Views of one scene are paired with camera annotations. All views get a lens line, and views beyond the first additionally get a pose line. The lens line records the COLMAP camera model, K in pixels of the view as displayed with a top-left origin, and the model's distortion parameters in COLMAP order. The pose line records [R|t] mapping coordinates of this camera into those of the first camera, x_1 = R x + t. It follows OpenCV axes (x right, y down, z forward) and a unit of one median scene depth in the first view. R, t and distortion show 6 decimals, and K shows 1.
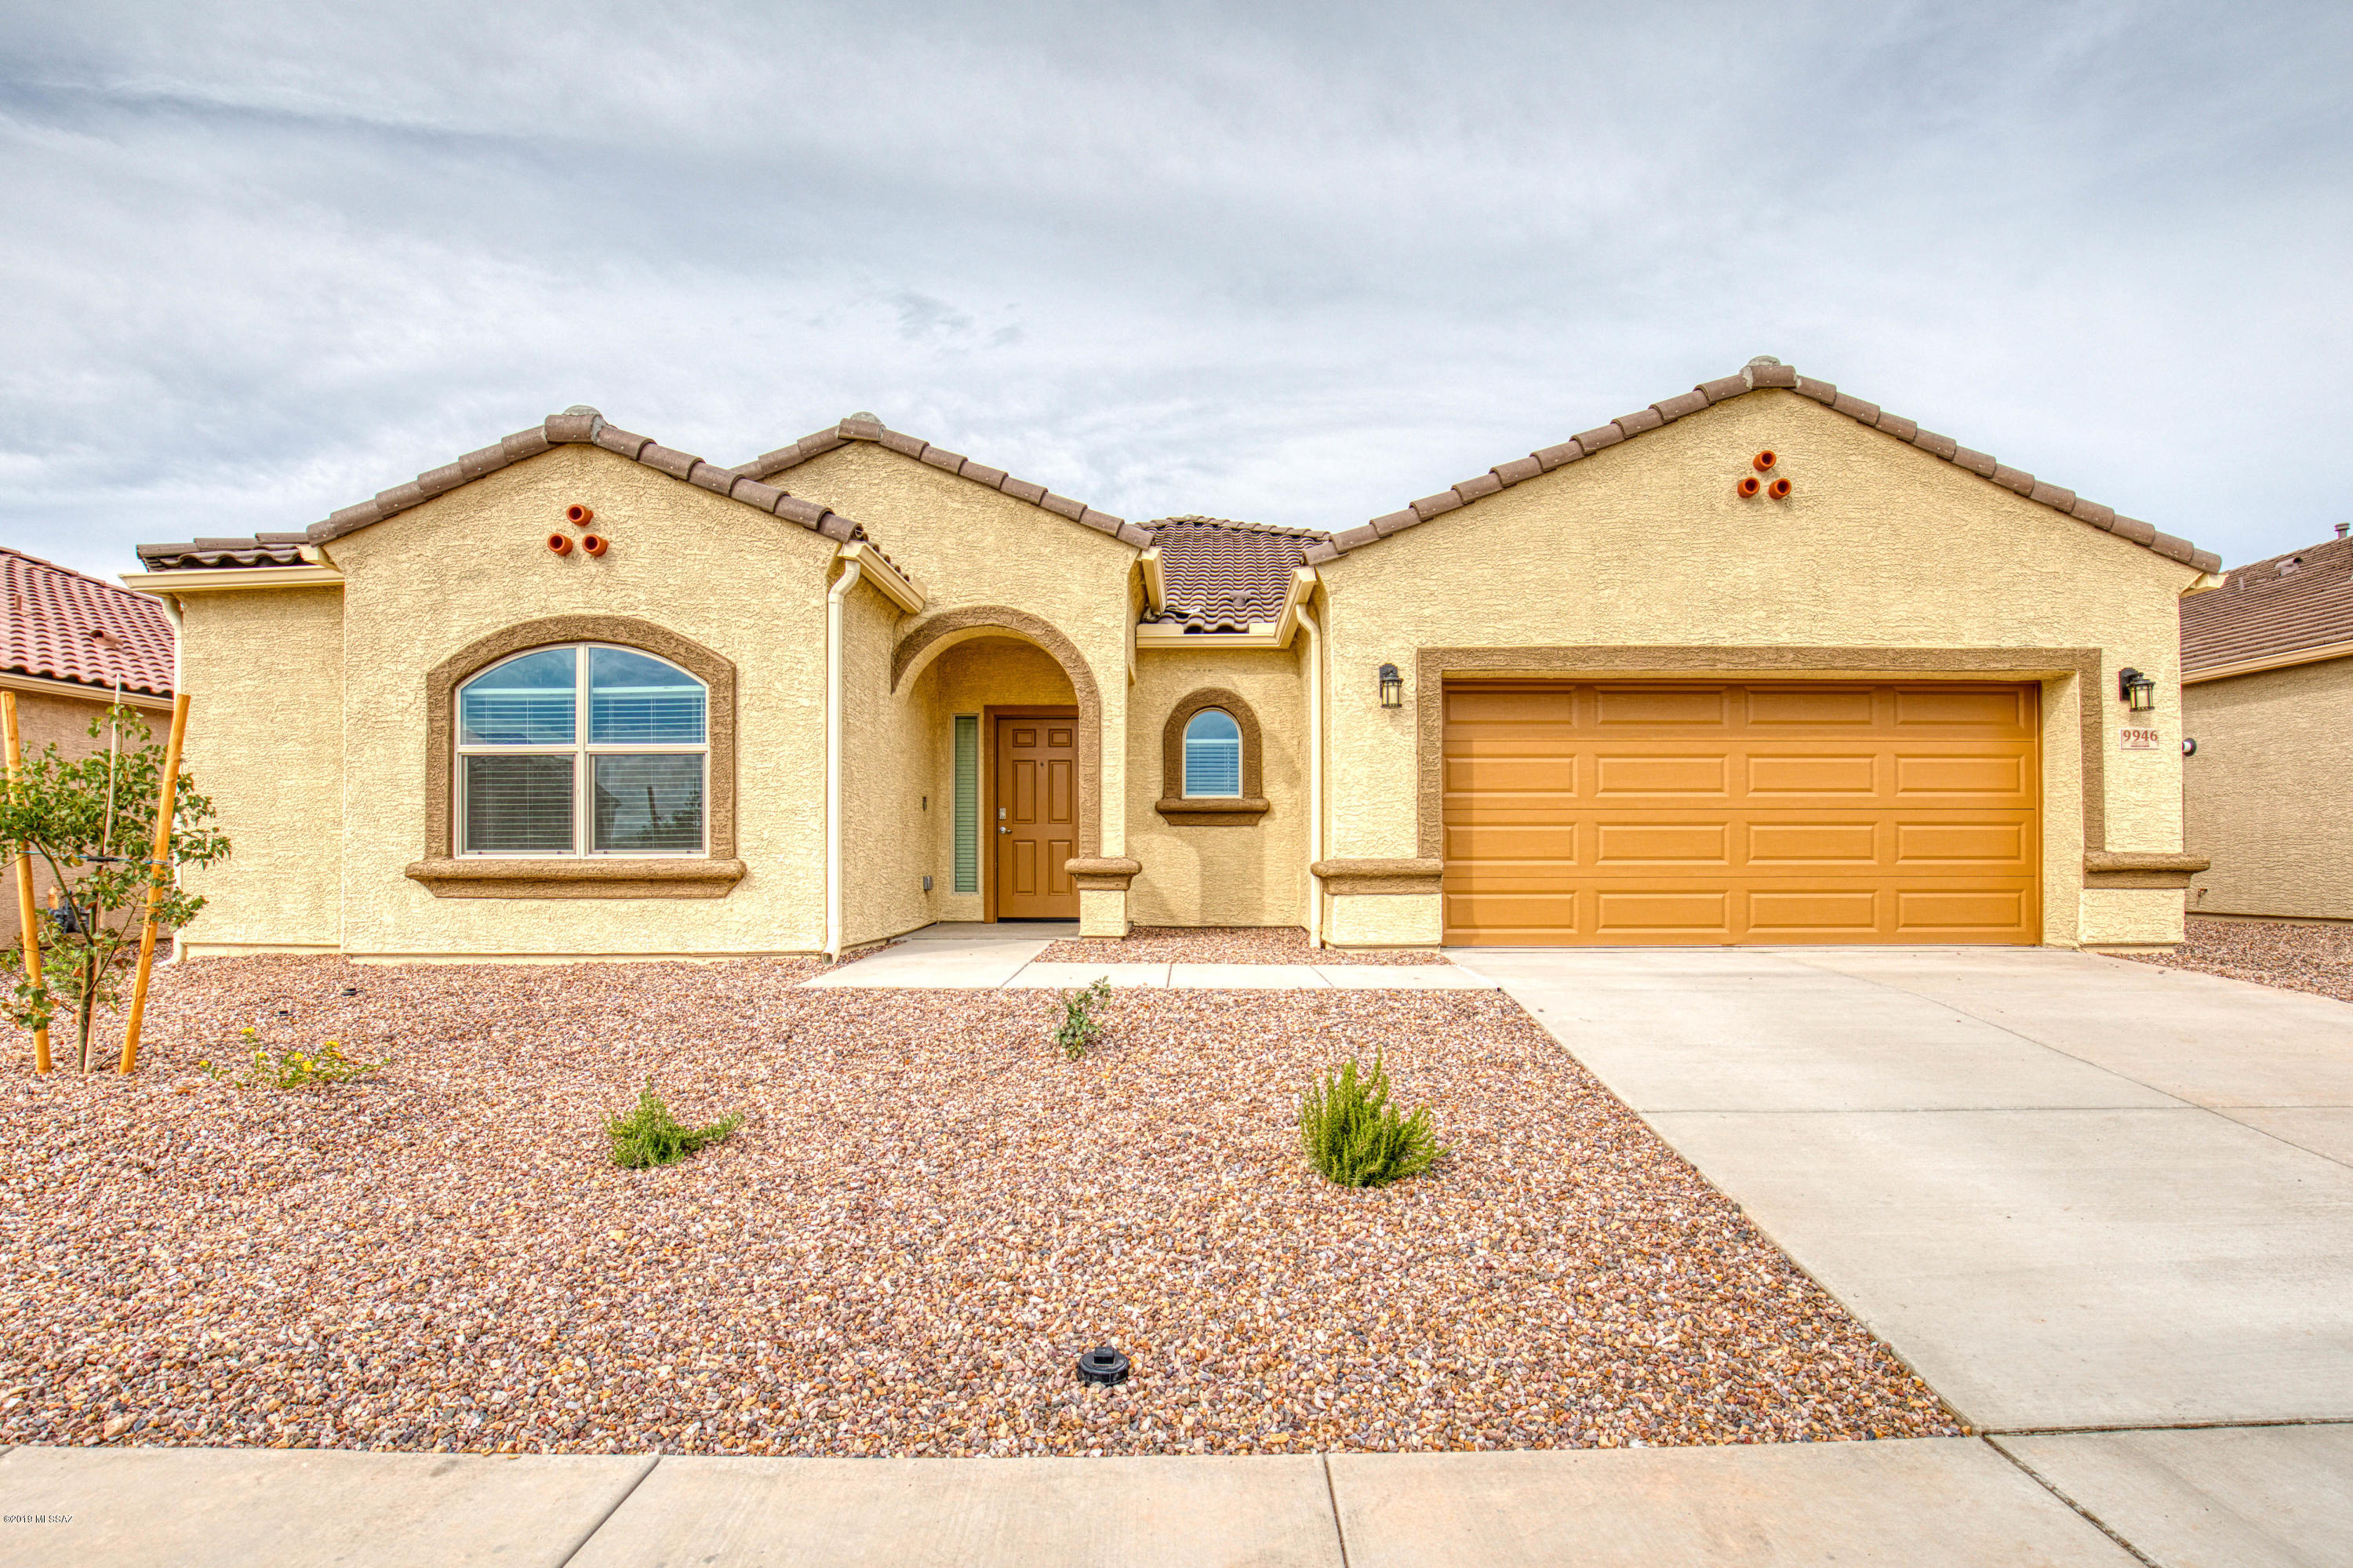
lens RADIAL K [[1174.2, 0, 1189.6], [0, 1174.2, 859.8], [0, 0, 1]] dist [-0.032976, 0.001225]
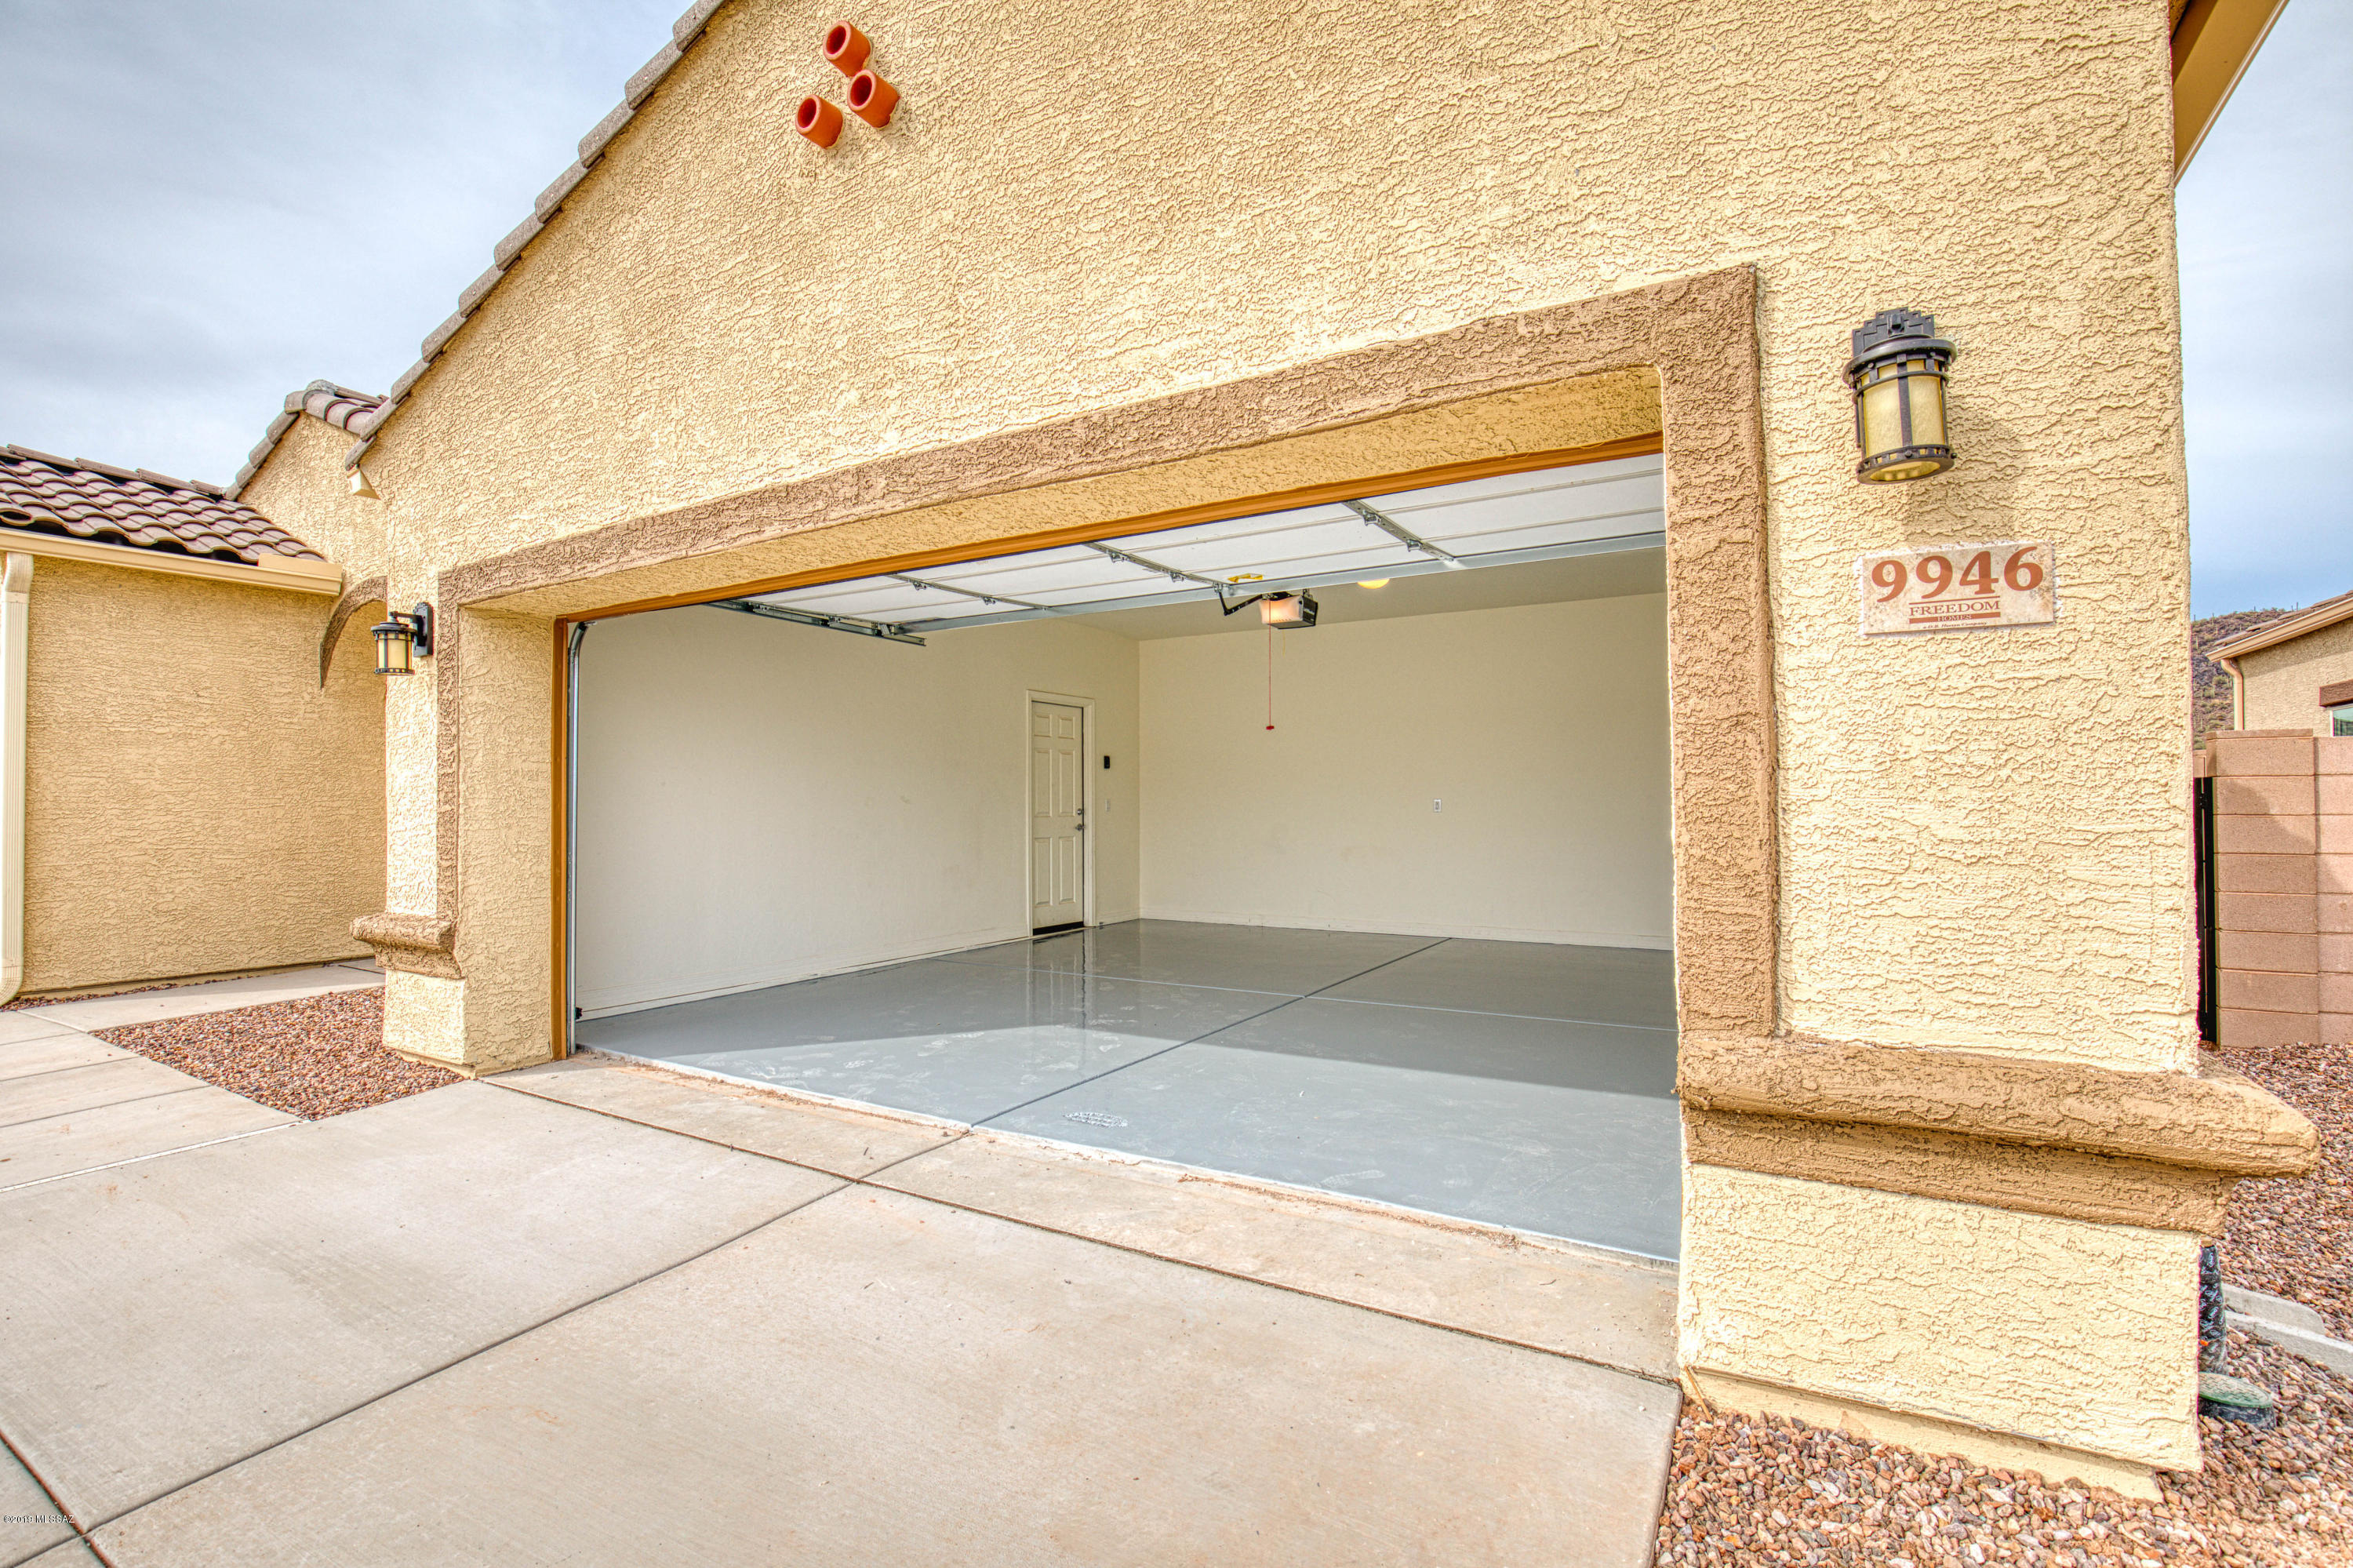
lens RADIAL K [[1074.5, 0, 1168.1], [0, 1074.5, 792.8], [0, 0, 1]] dist [-0.038799, 0.008148]
pose [[0.860693, -0.007483, -0.509069, 0.799414], [0.004249, 0.999963, -0.007516, -0.060808], [0.509106, 0.004306, 0.860693, 0.723108]]
